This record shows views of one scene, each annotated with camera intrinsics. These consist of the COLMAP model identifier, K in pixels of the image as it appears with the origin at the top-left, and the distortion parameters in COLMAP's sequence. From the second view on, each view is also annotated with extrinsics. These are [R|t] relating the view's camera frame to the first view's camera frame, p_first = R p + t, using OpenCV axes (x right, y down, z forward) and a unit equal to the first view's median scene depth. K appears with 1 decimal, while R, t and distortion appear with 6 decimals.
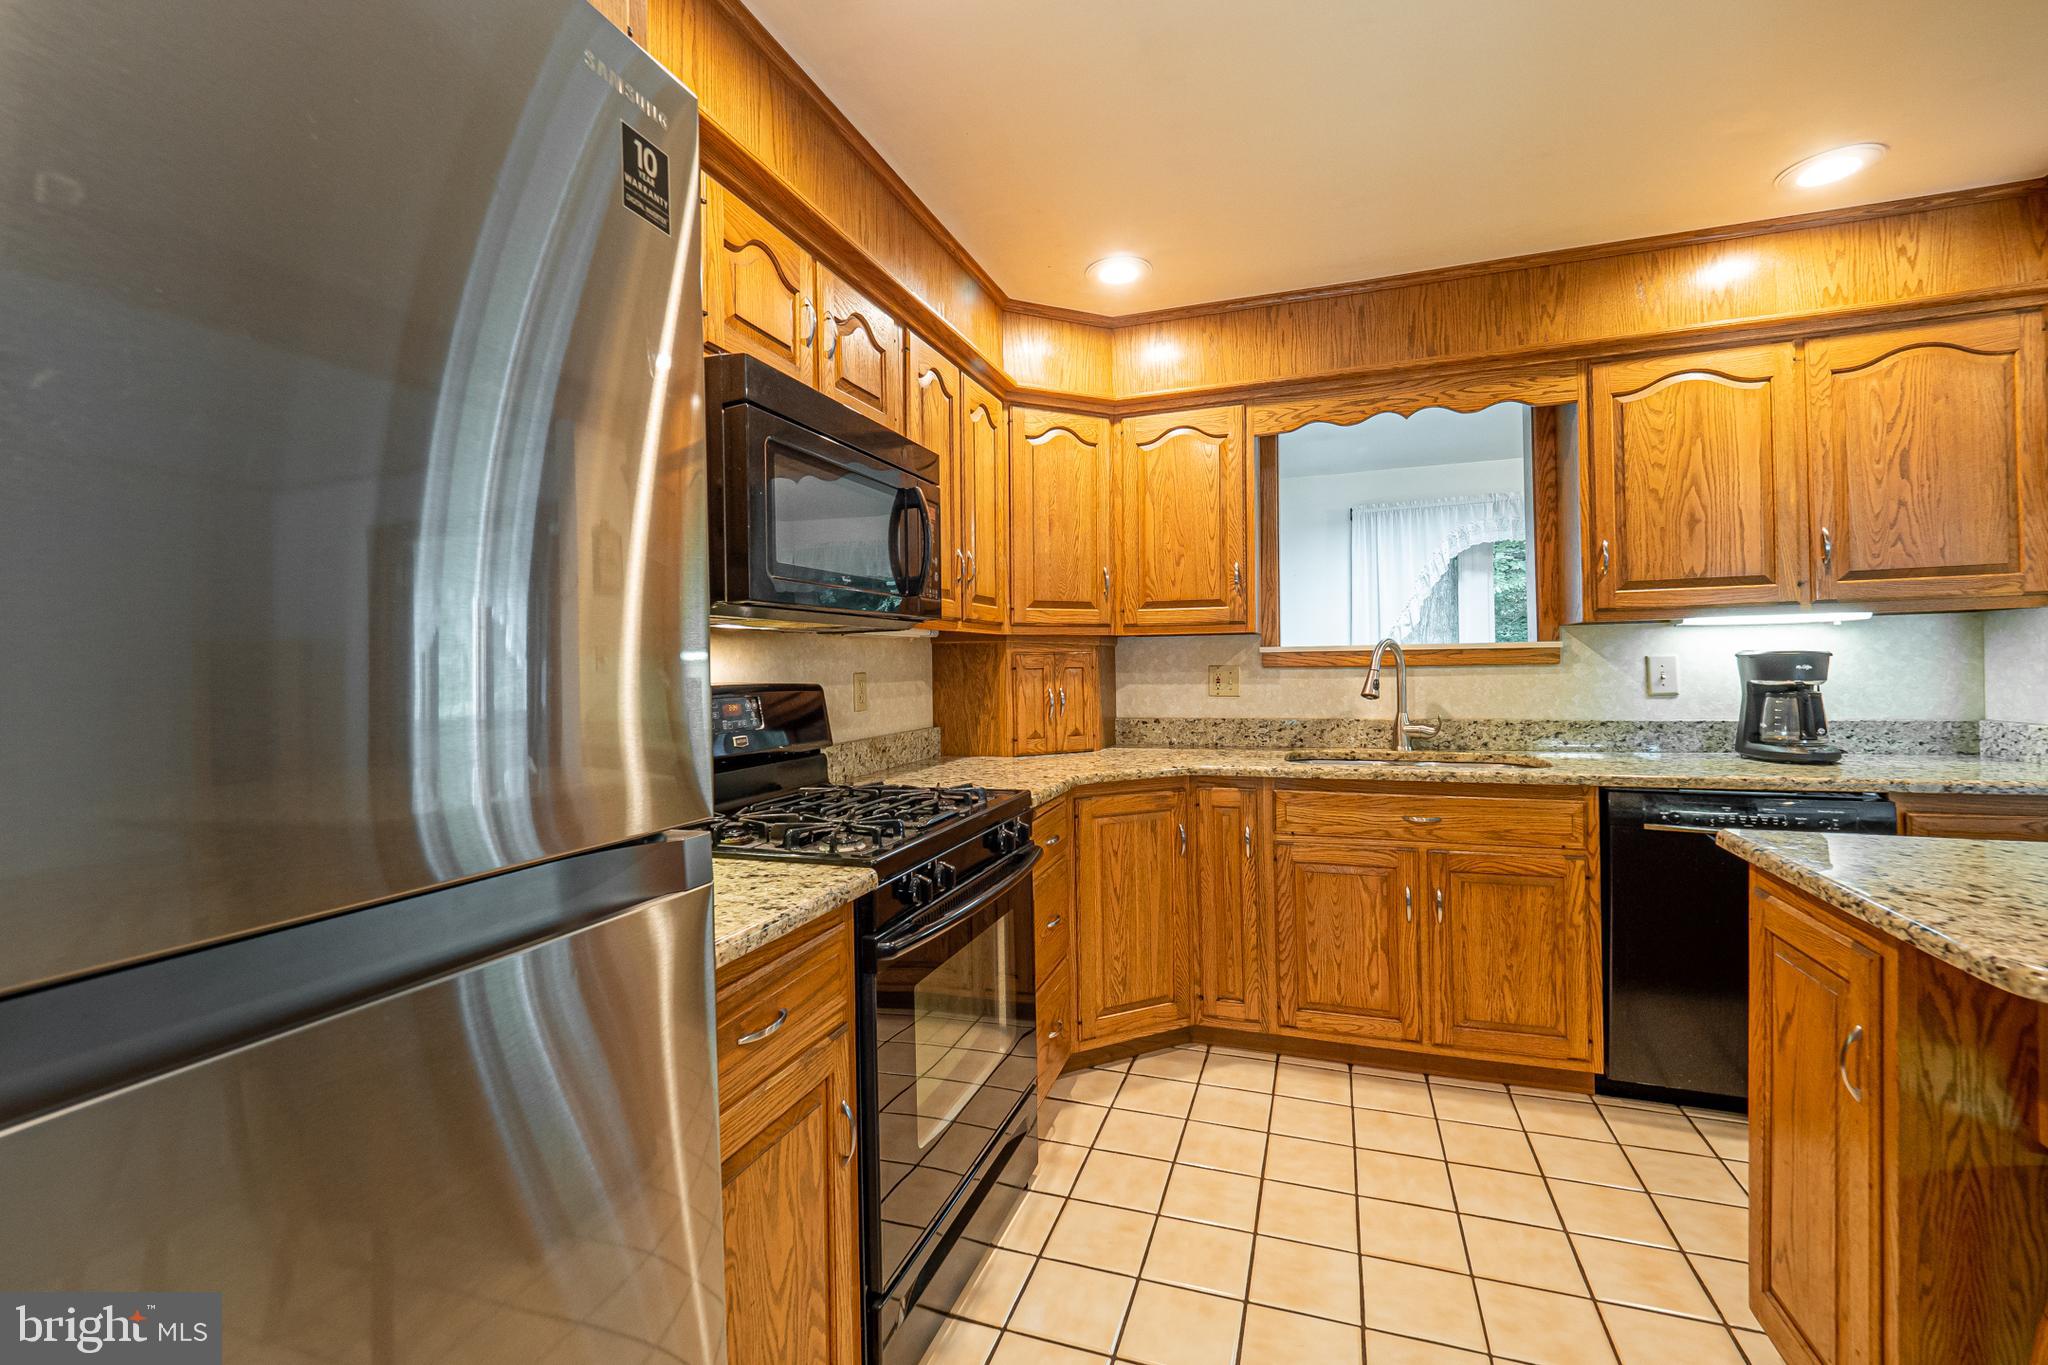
lens RADIAL K [[860.3, 0, 1010.0], [0, 860.3, 662.5], [0, 0, 1]] dist [0.001876, -0.006090]
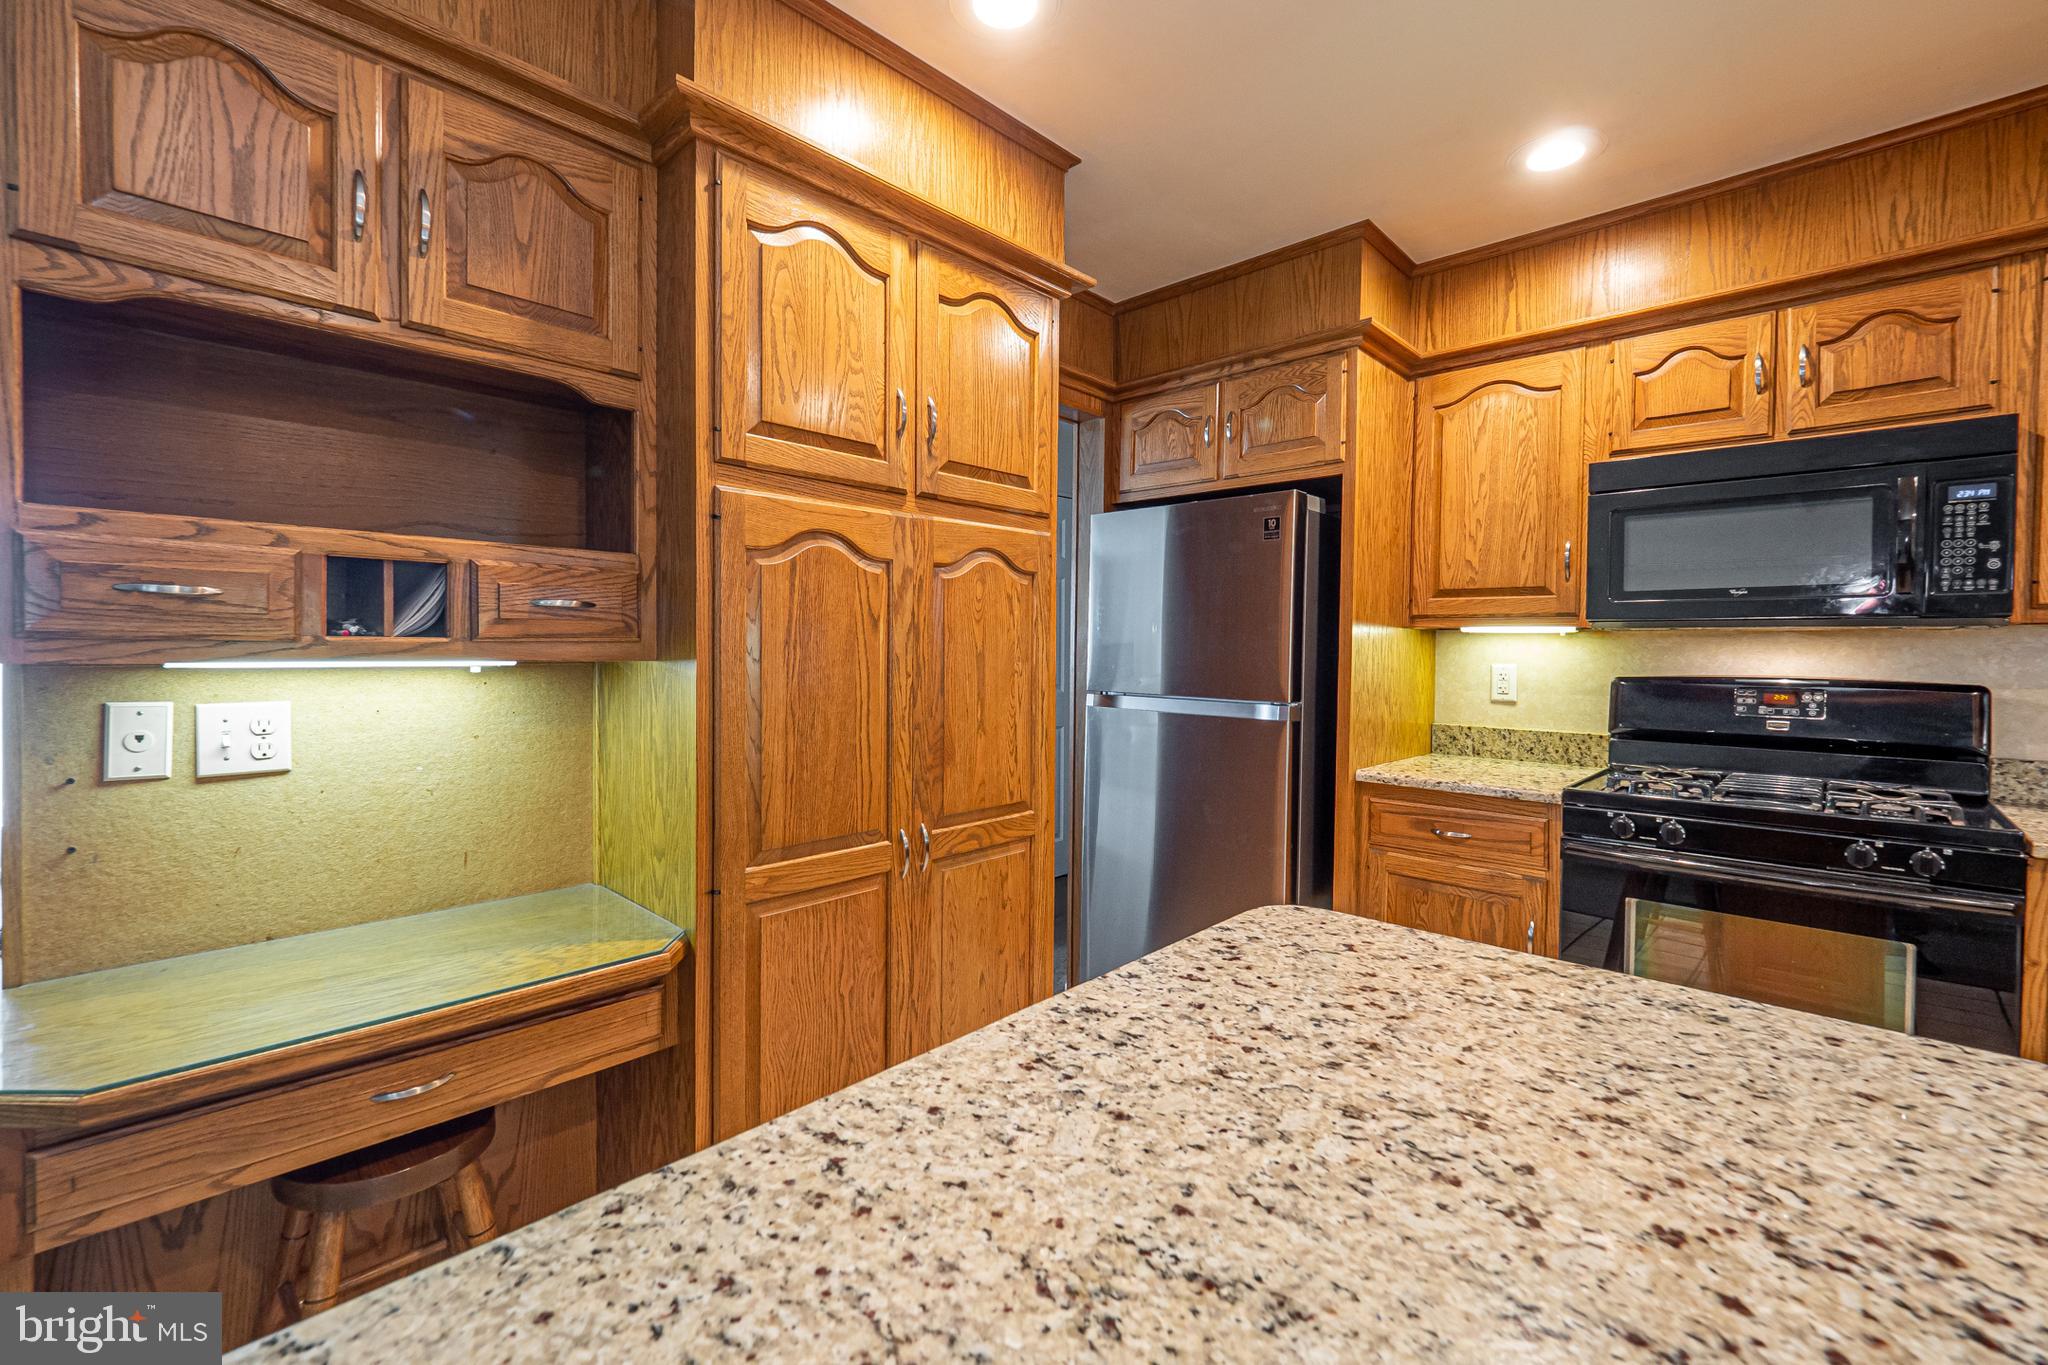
lens RADIAL K [[860.3, 0, 1016.4], [0, 860.3, 663.4], [0, 0, 1]] dist [0.001876, -0.006090]
pose [[-0.399460, 0.032050, -0.916190, 0.876212], [0.003019, 0.999429, 0.033645, -0.027594], [0.916746, 0.010674, -0.399328, 0.374098]]
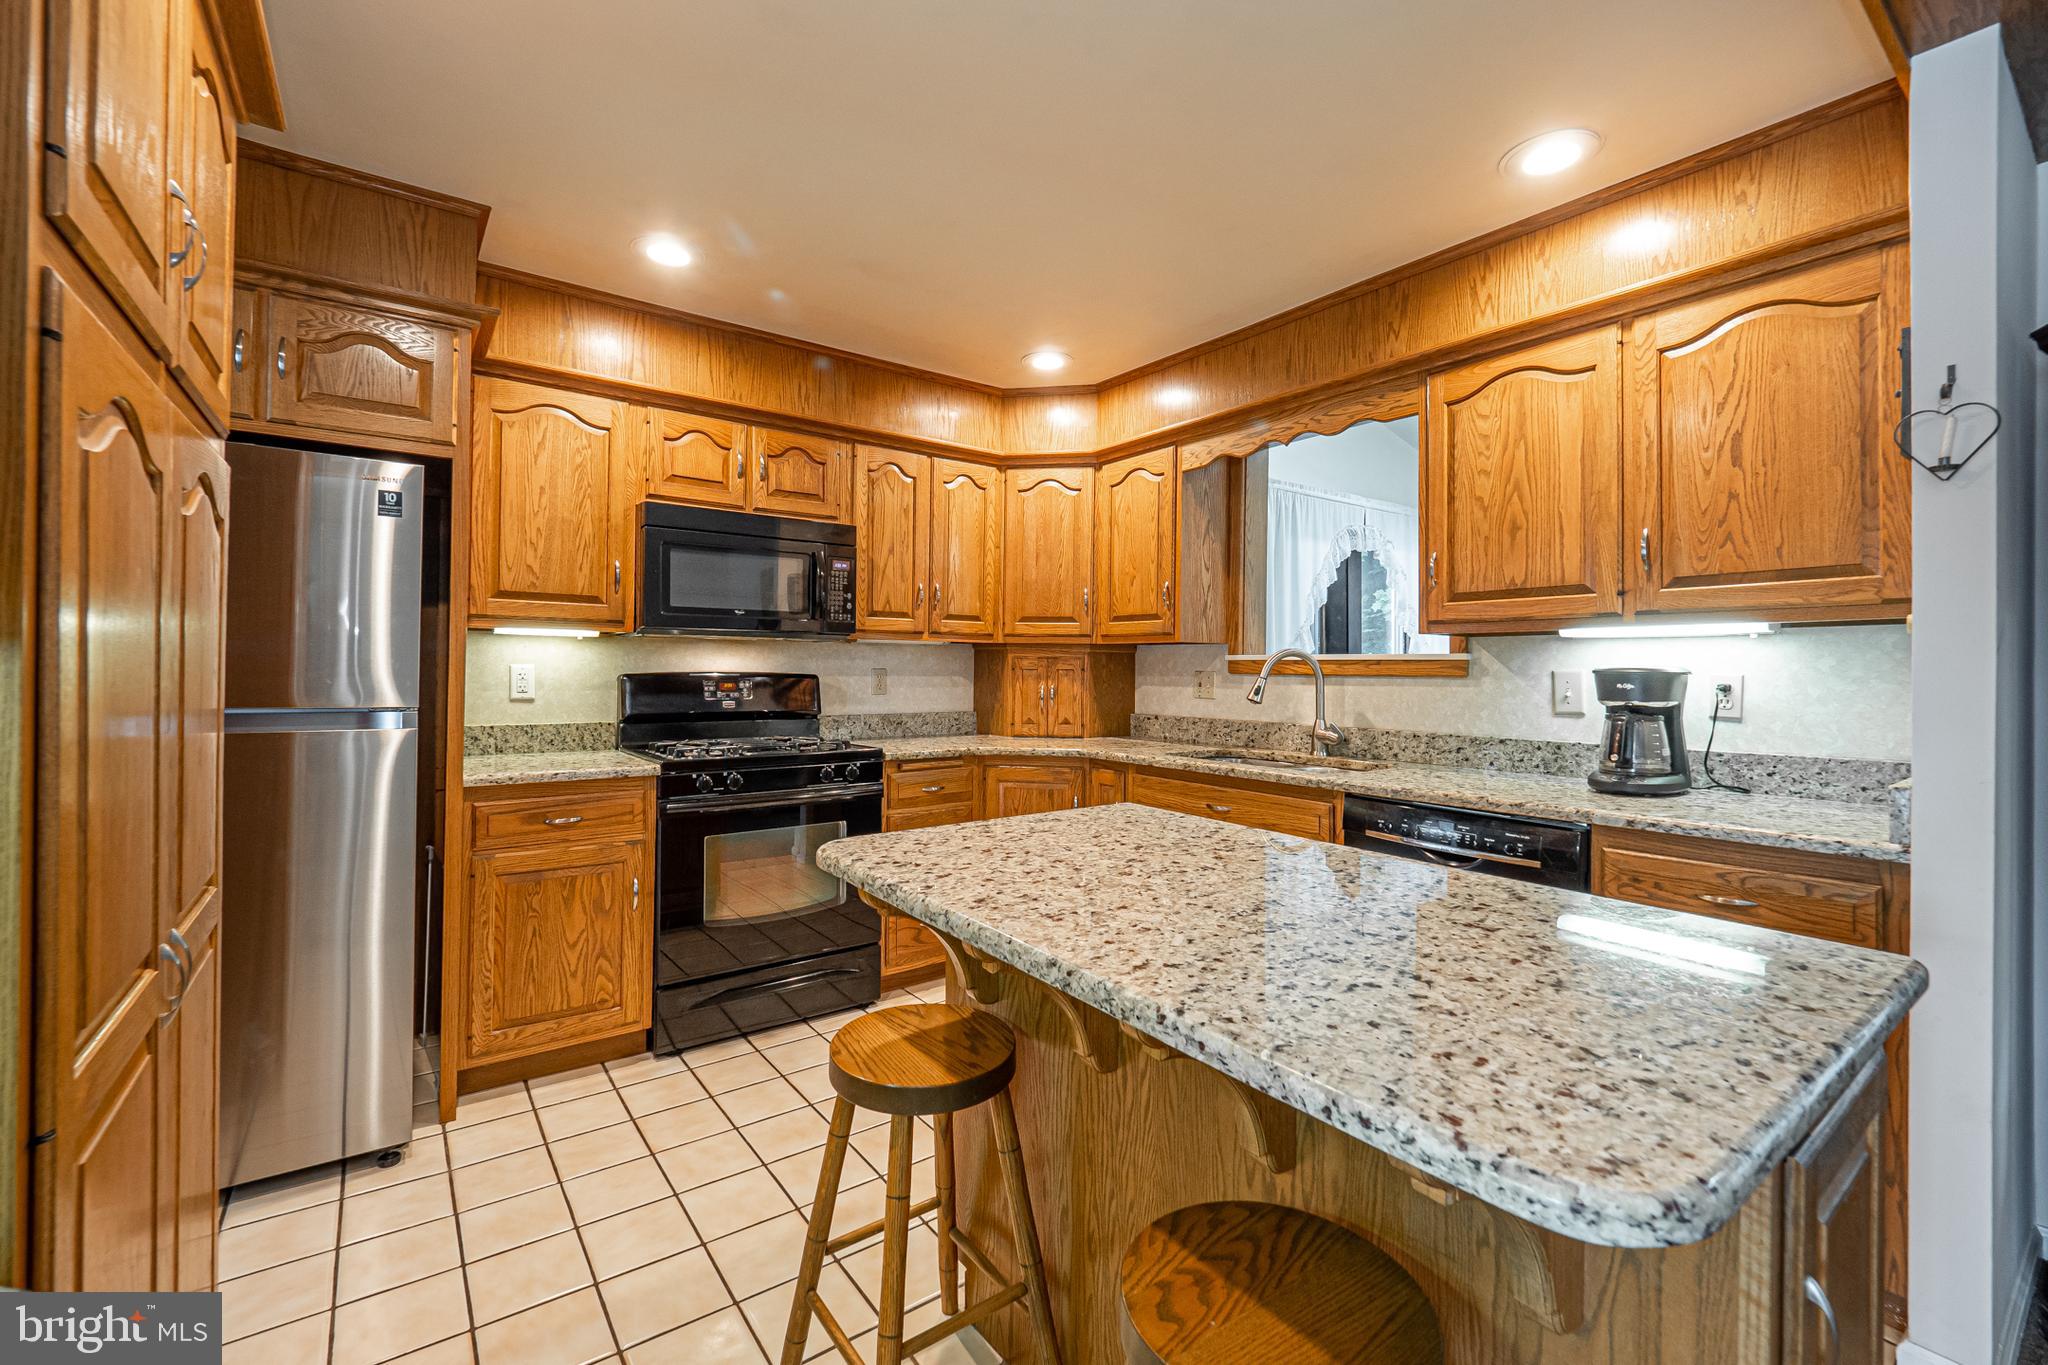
lens RADIAL K [[860.3, 0, 1011.4], [0, 860.3, 659.2], [0, 0, 1]] dist [0.001876, -0.006090]
pose [[0.831789, 0.017184, -0.554826, 0.826330], [-0.020363, 0.999793, 0.000438, -0.009201], [0.554718, 0.010934, 0.831966, -0.092611]]
